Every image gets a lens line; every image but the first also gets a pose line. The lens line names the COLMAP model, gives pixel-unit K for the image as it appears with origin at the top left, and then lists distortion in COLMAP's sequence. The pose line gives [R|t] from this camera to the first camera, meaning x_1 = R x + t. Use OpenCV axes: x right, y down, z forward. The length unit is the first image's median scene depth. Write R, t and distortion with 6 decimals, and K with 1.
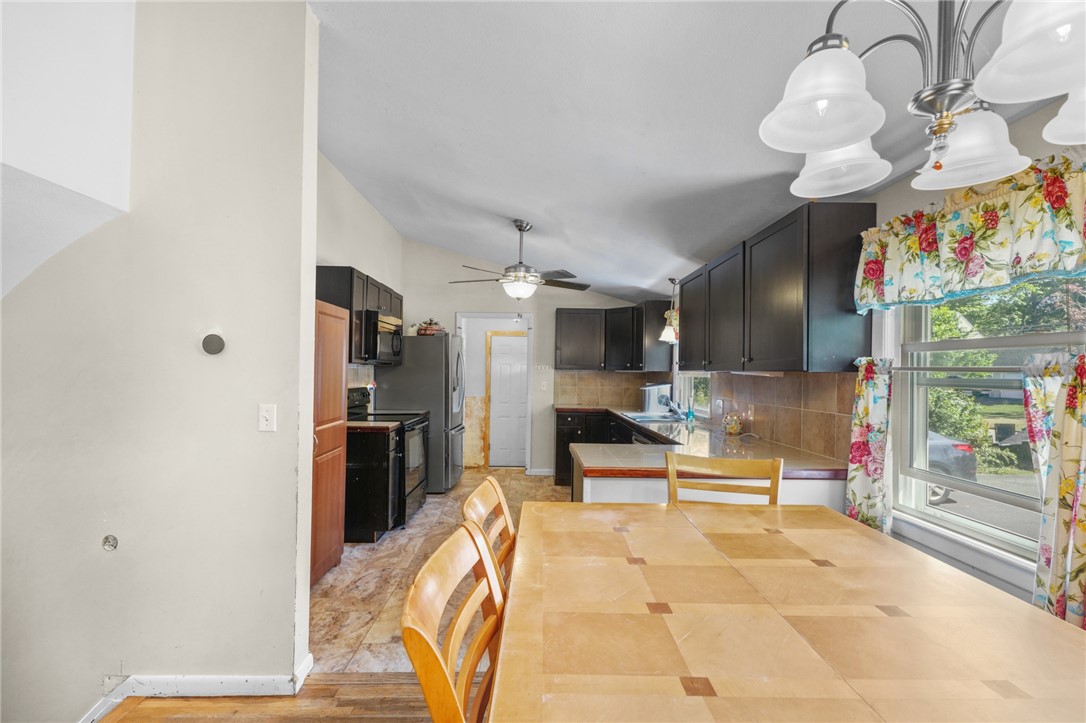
lens RADIAL K [[495.6, 0, 541.9], [0, 495.6, 367.1], [0, 0, 1]] dist [0.002503, 0.000128]
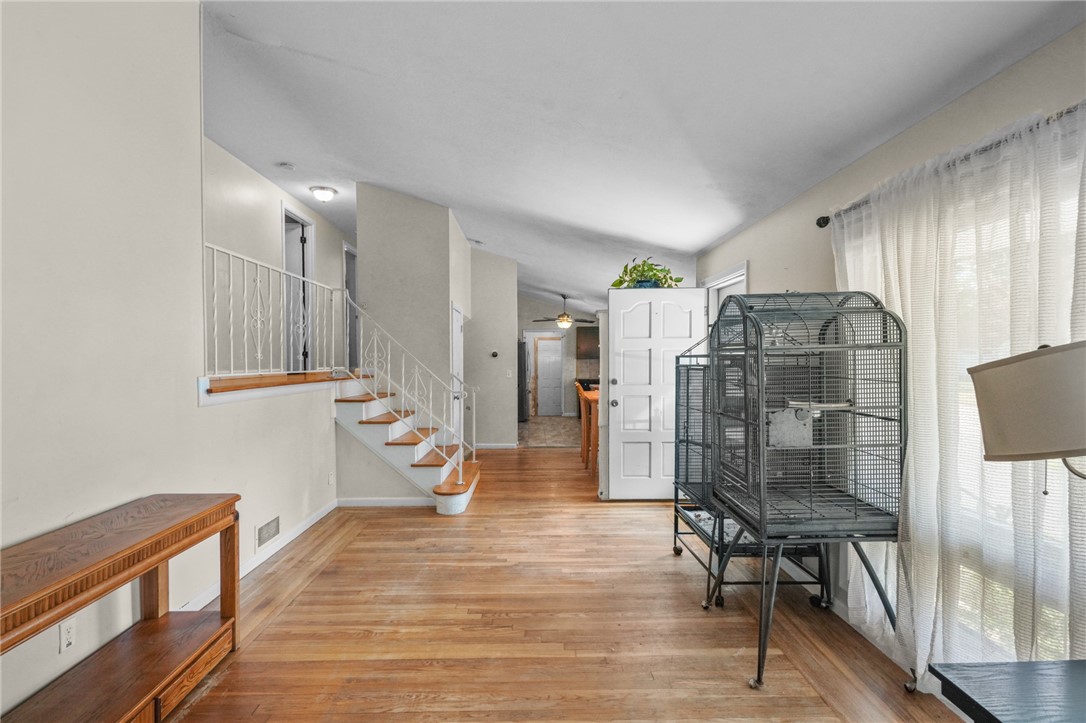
lens RADIAL K [[495.6, 0, 542.8], [0, 495.6, 361.6], [0, 0, 1]] dist [0.002503, 0.000128]
pose [[0.999823, -0.017767, -0.006173, -0.089401], [0.017834, 0.999780, 0.011007, -0.008922], [0.005976, -0.011115, 0.999920, -0.855998]]
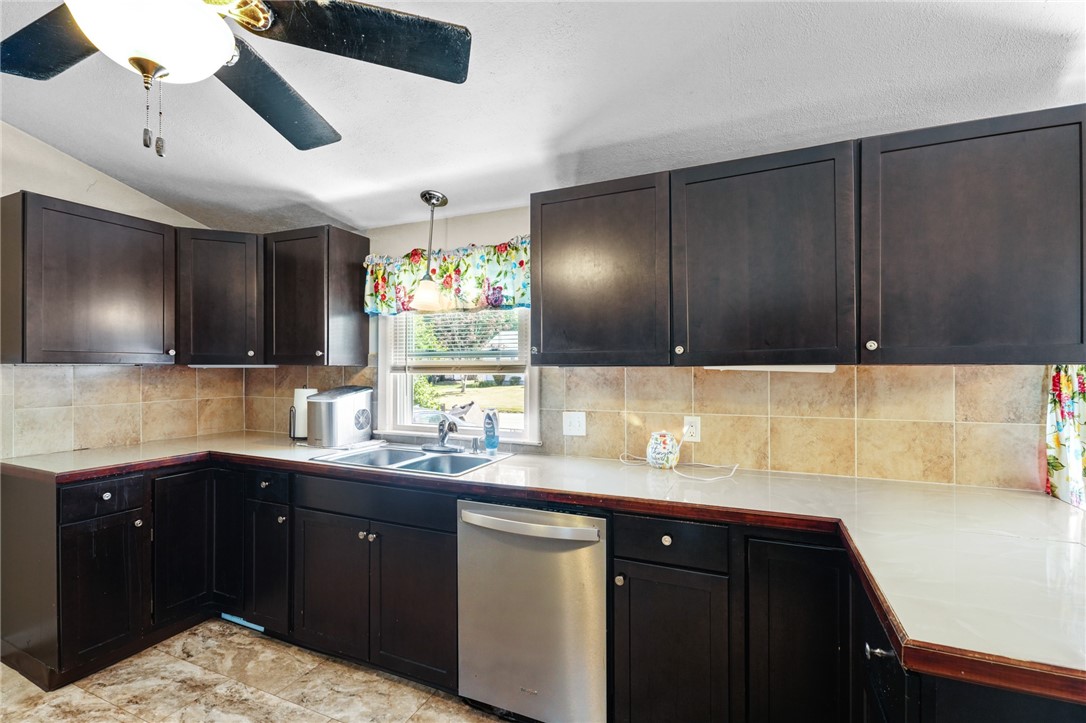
lens RADIAL K [[495.6, 0, 539.6], [0, 495.6, 361.9], [0, 0, 1]] dist [0.002503, 0.000128]
pose [[0.437847, -0.016200, 0.898904, -0.132330], [0.000753, 0.999844, 0.017653, -0.004087], [-0.899049, -0.007052, 0.437790, 0.516616]]
